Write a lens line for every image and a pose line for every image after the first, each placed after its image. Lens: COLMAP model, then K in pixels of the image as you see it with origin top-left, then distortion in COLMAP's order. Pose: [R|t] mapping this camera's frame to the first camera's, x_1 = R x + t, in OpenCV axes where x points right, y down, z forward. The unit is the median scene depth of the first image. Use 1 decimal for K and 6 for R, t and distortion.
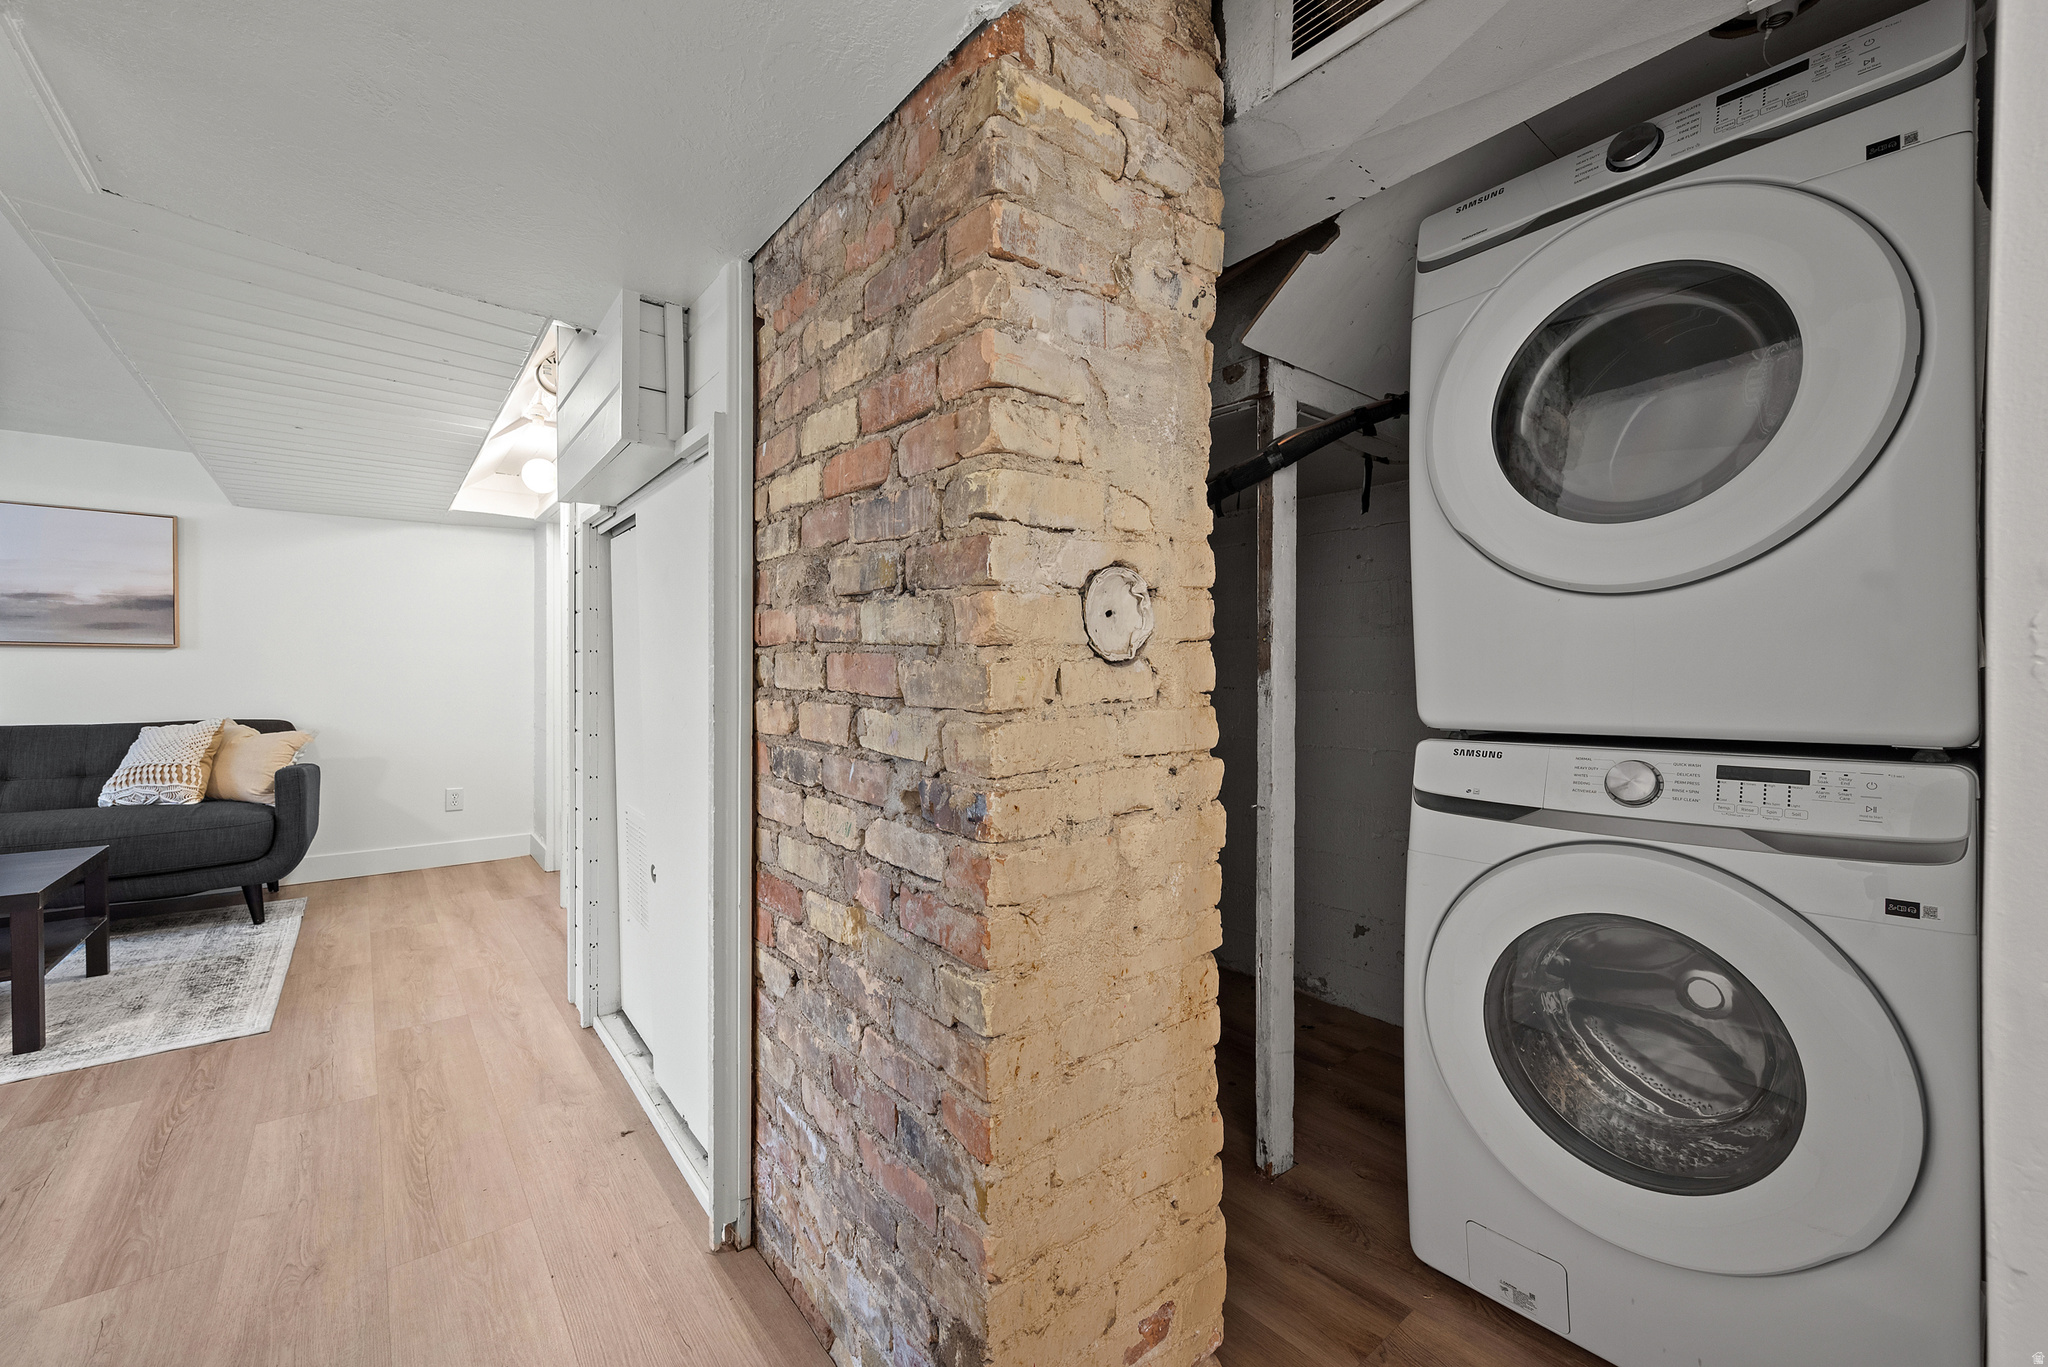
lens RADIAL K [[818.9, 0, 1024.0], [0, 818.9, 683.5], [0, 0, 1]] dist [0.000992, 0.000342]
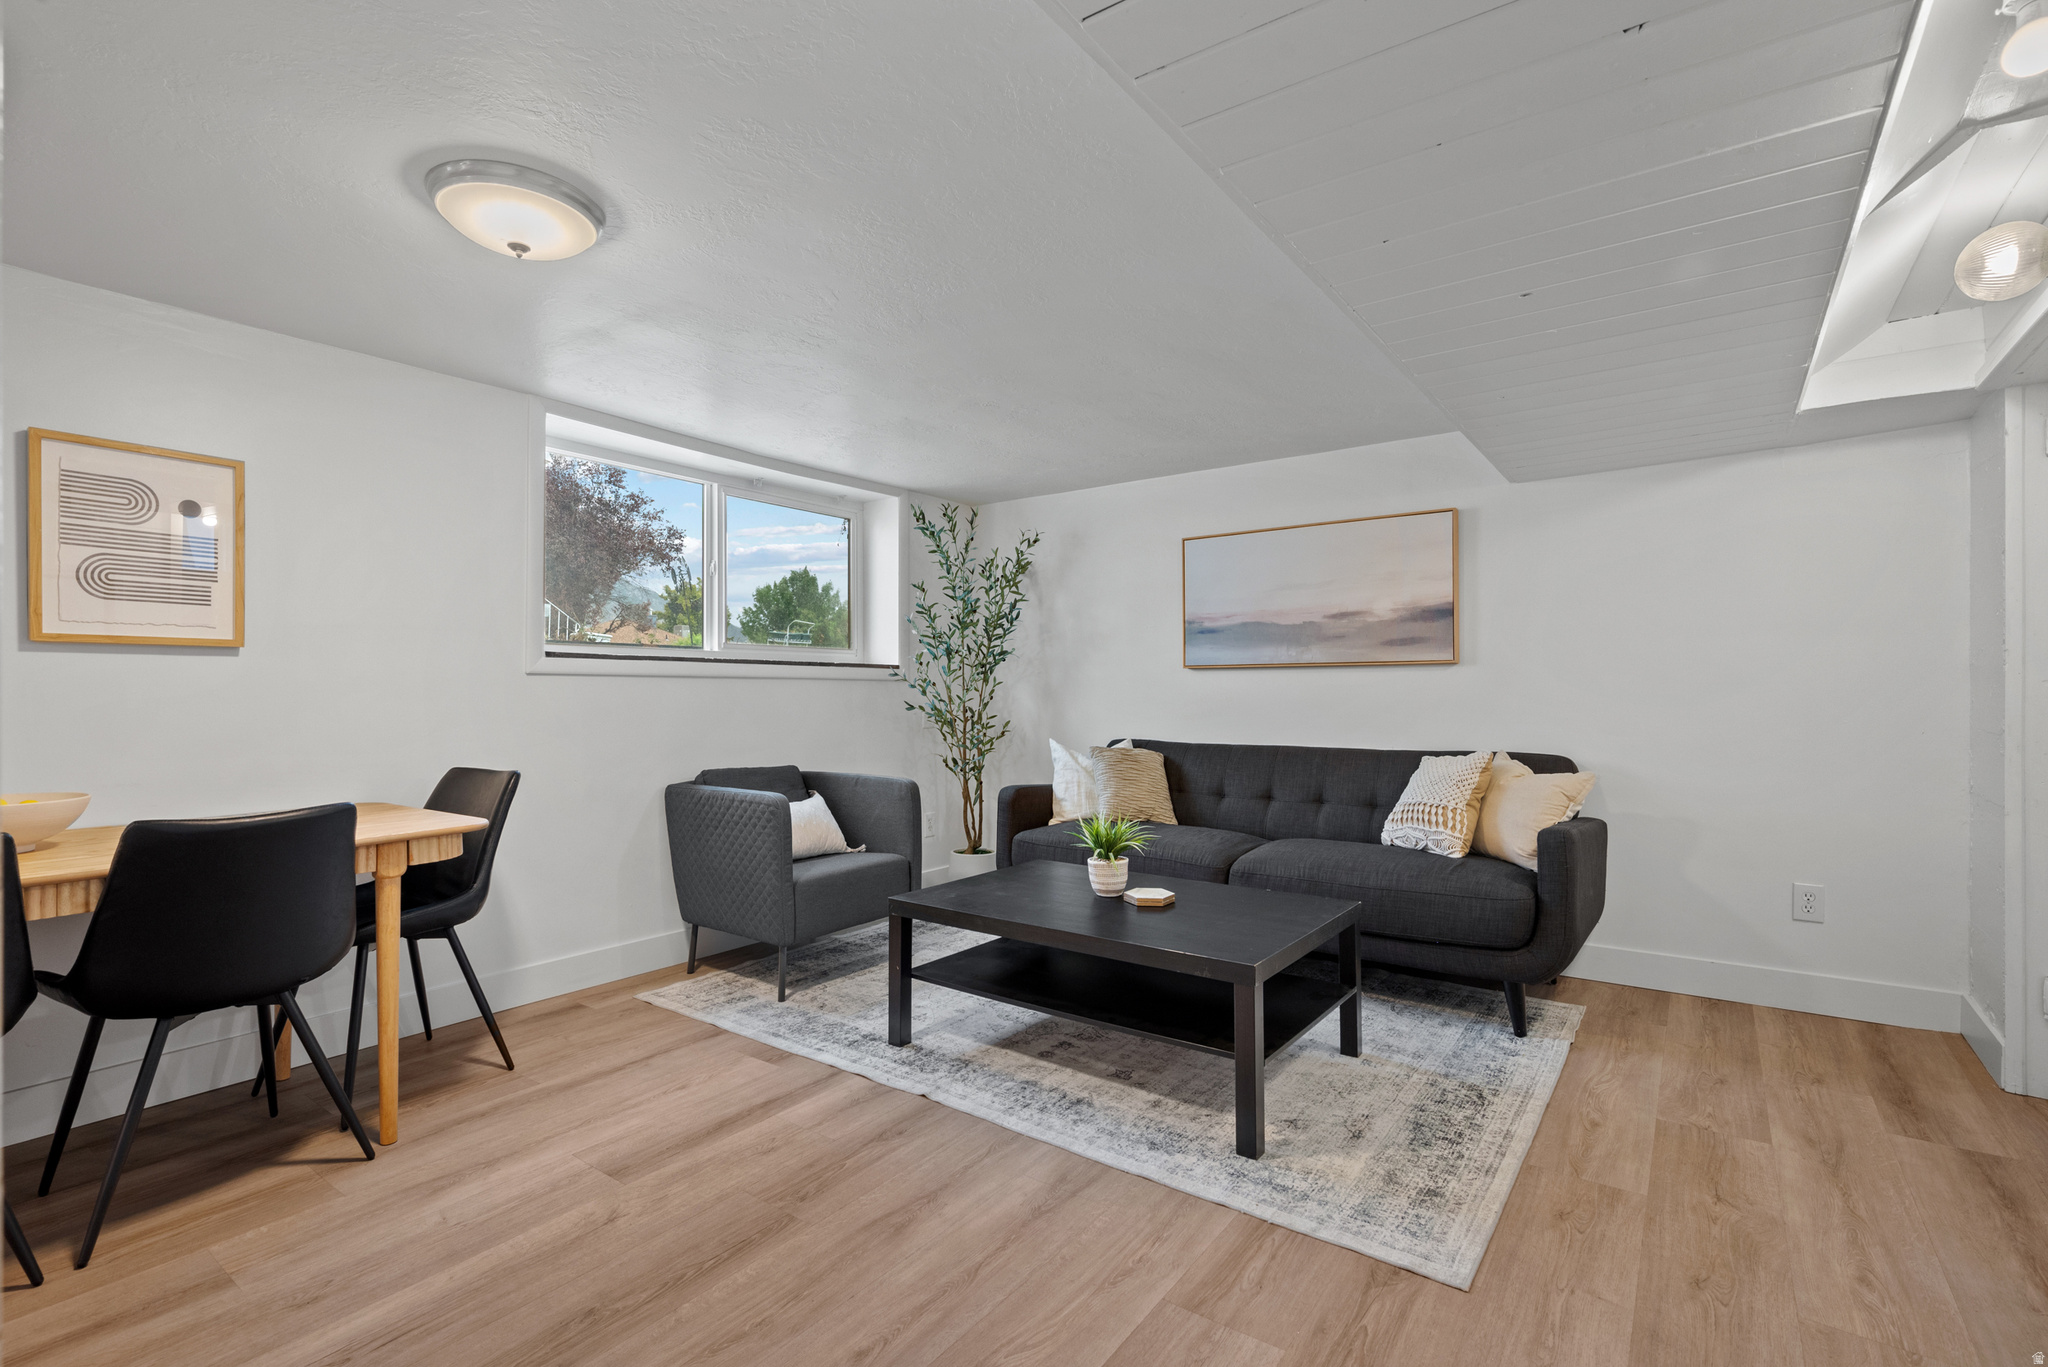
lens RADIAL K [[936.3, 0, 1024.2], [0, 936.3, 689.3], [0, 0, 1]] dist [0.001898, 0.000390]
pose [[0.256905, -0.006818, -0.966413, -0.234419], [-0.004539, 0.999956, -0.008261, -0.008009], [0.966426, 0.006508, 0.256863, 0.353115]]
